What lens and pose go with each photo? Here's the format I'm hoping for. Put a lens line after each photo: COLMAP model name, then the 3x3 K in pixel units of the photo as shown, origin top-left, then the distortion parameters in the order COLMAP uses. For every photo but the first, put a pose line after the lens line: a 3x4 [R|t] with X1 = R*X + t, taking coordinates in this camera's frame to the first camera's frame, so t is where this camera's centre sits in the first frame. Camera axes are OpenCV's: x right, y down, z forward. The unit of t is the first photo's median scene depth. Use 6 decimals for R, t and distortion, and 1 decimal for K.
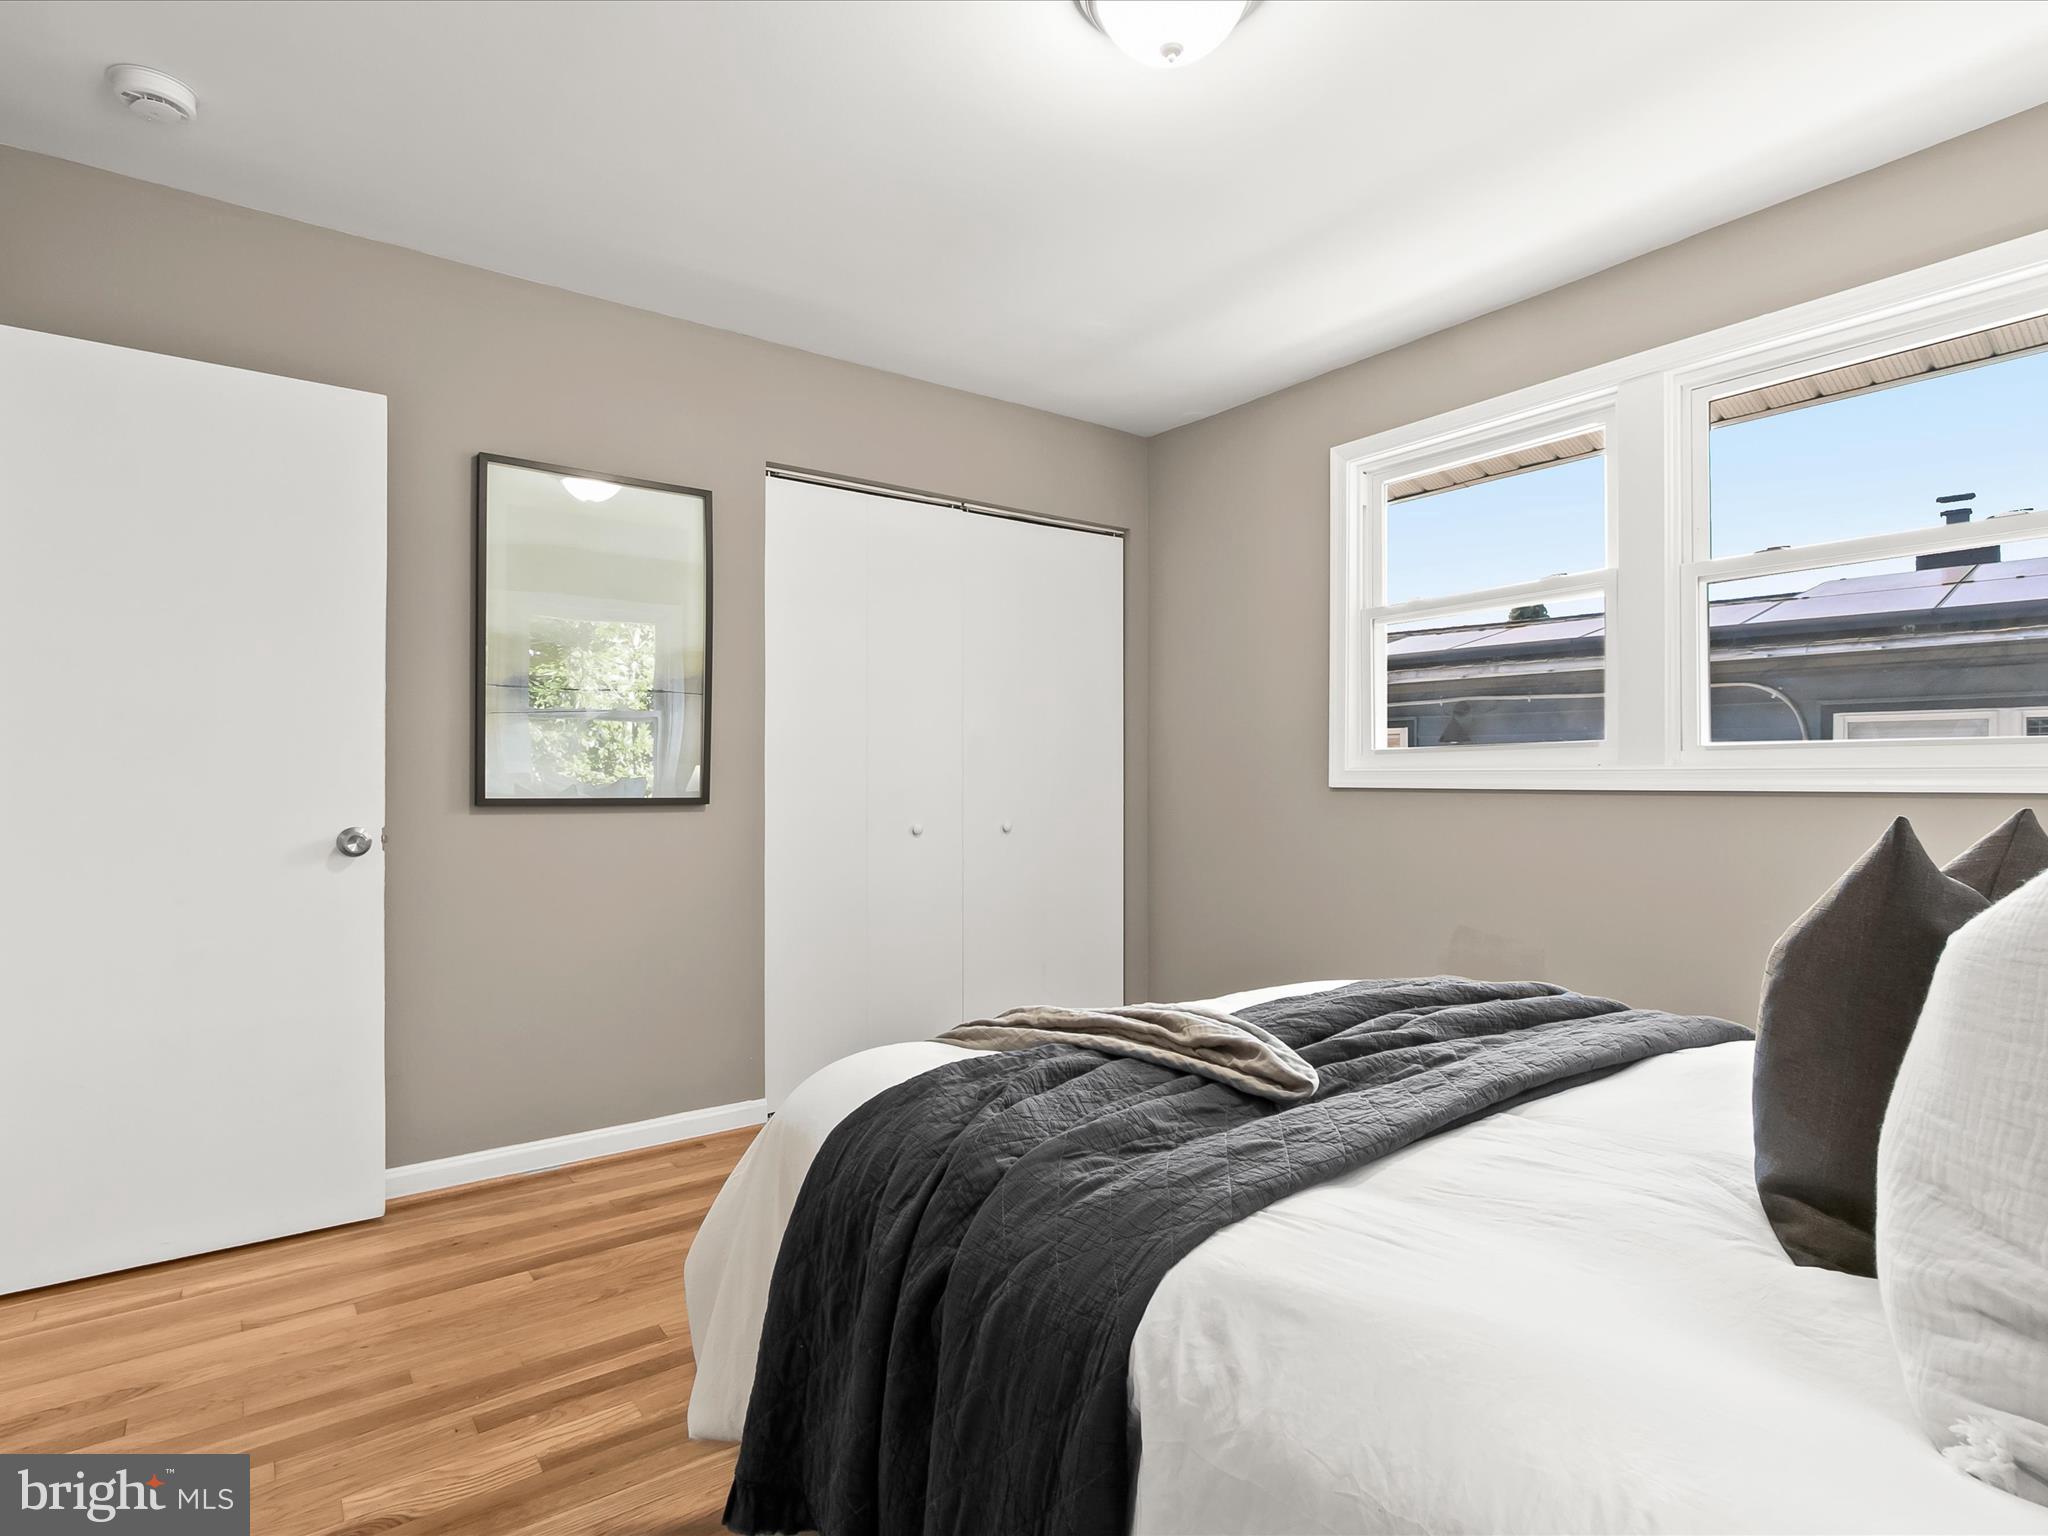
lens RADIAL K [[1082.6, 0, 1014.4], [0, 1082.6, 770.1], [0, 0, 1]] dist [-0.000037, -0.000277]
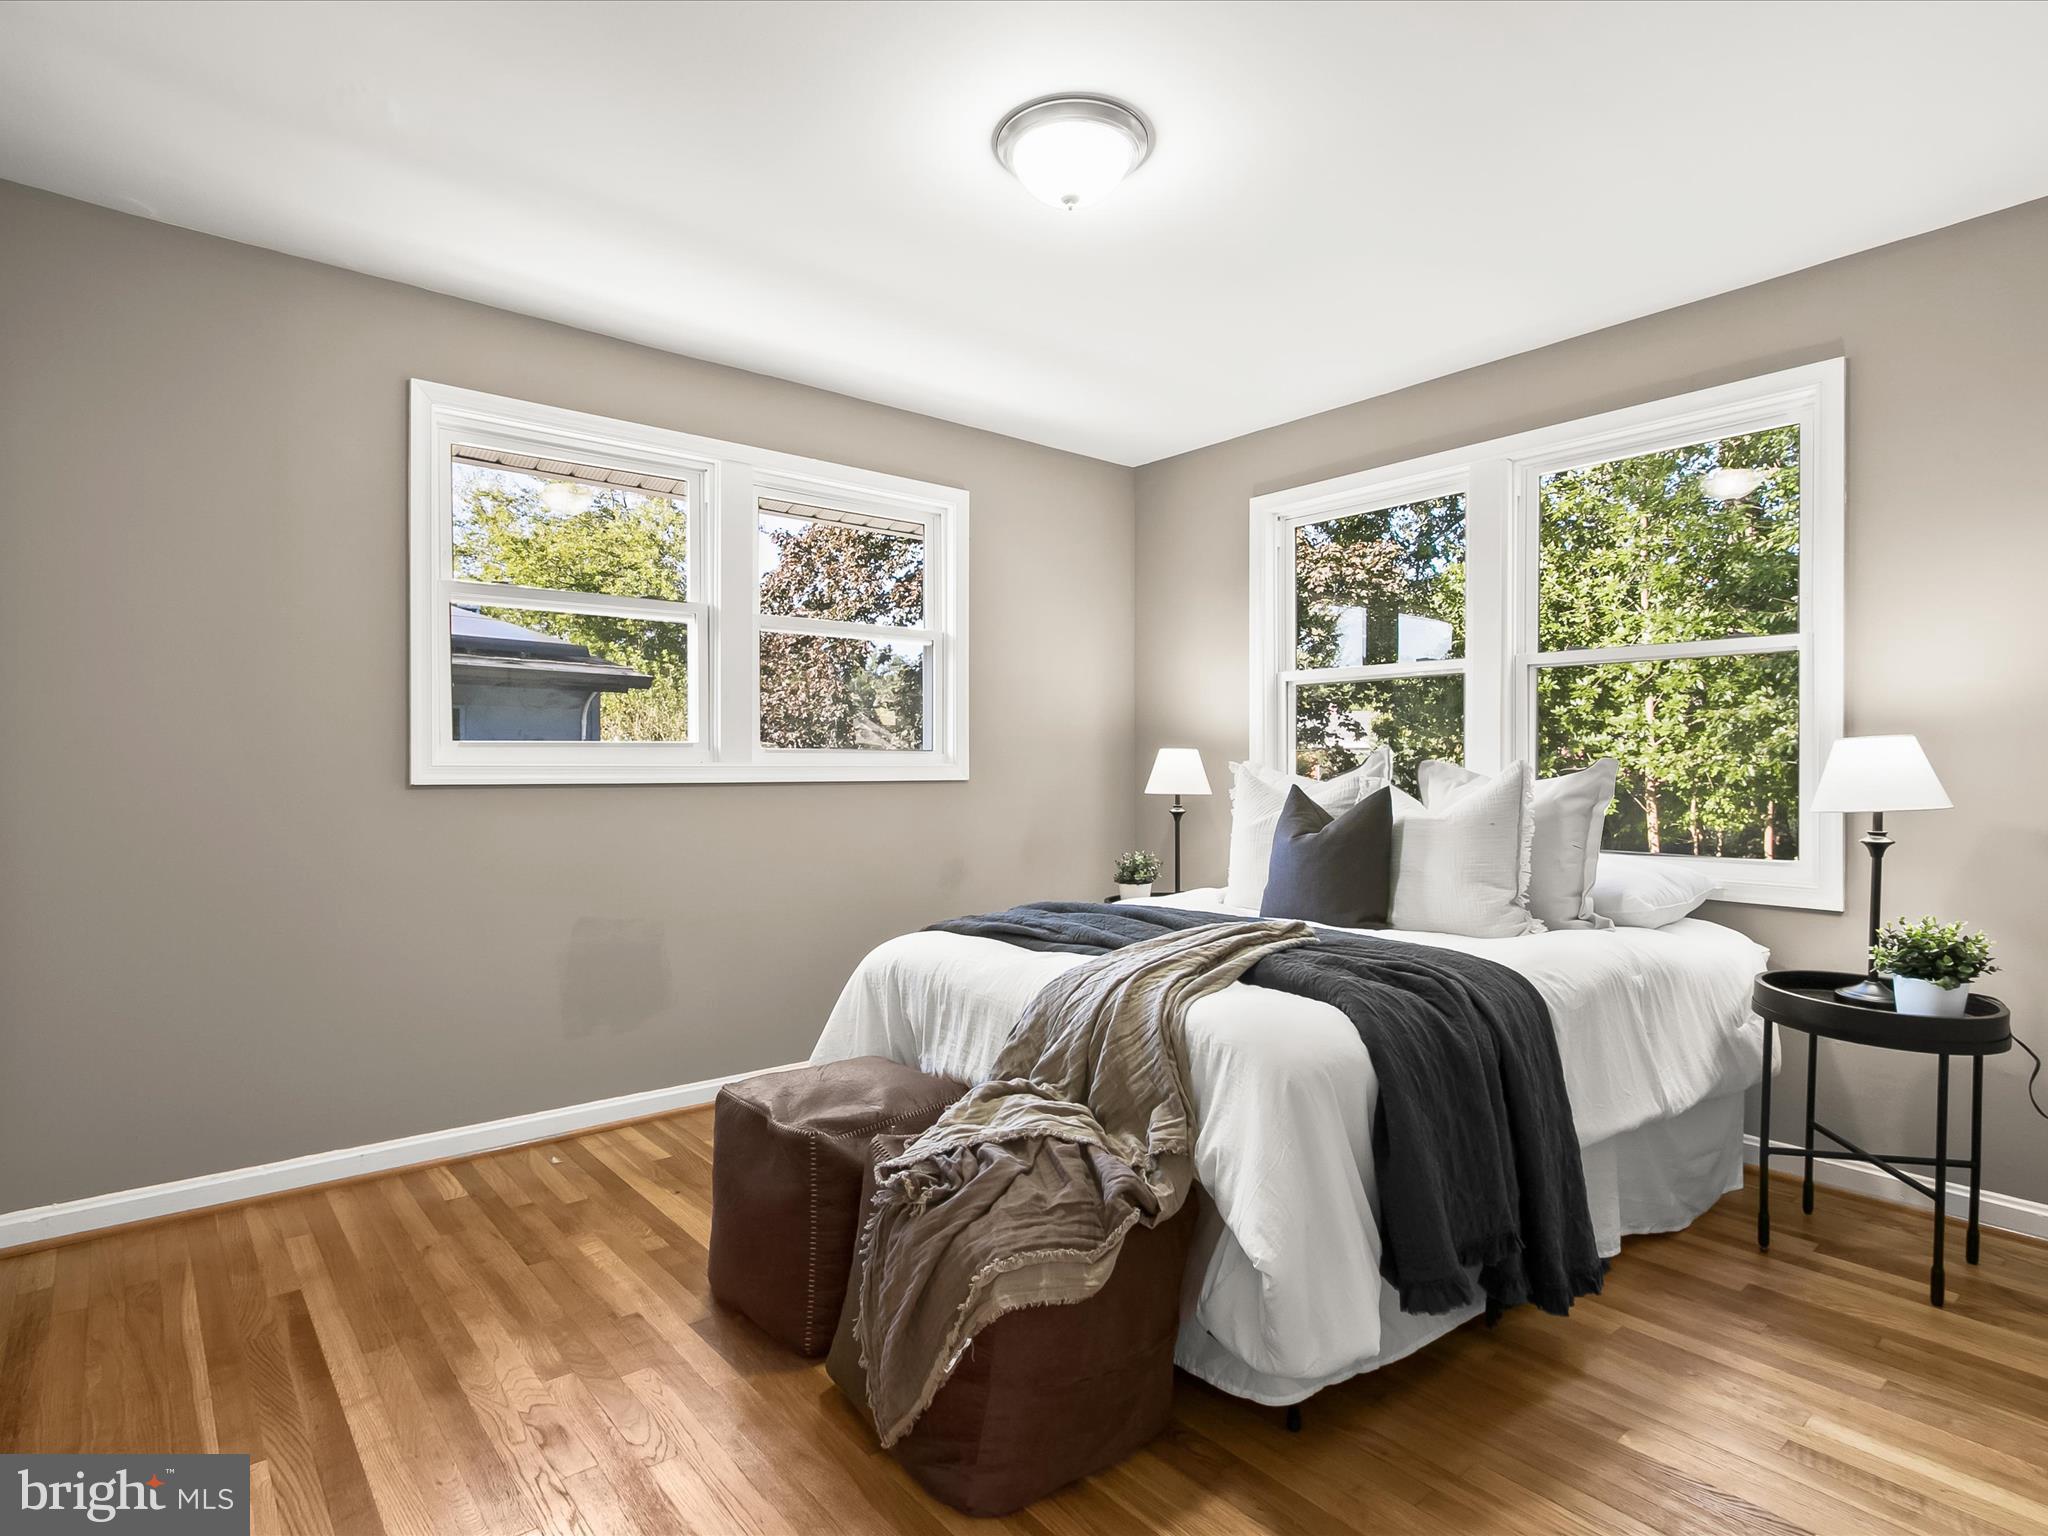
lens RADIAL K [[1082.6, 0, 1014.4], [0, 1082.6, 770.1], [0, 0, 1]] dist [-0.000037, -0.000277]
pose [[-0.057117, 0.003782, 0.998360, -0.588077], [-0.010958, 0.999930, -0.004415, 0.003612], [-0.998307, -0.011192, -0.057072, 0.617811]]
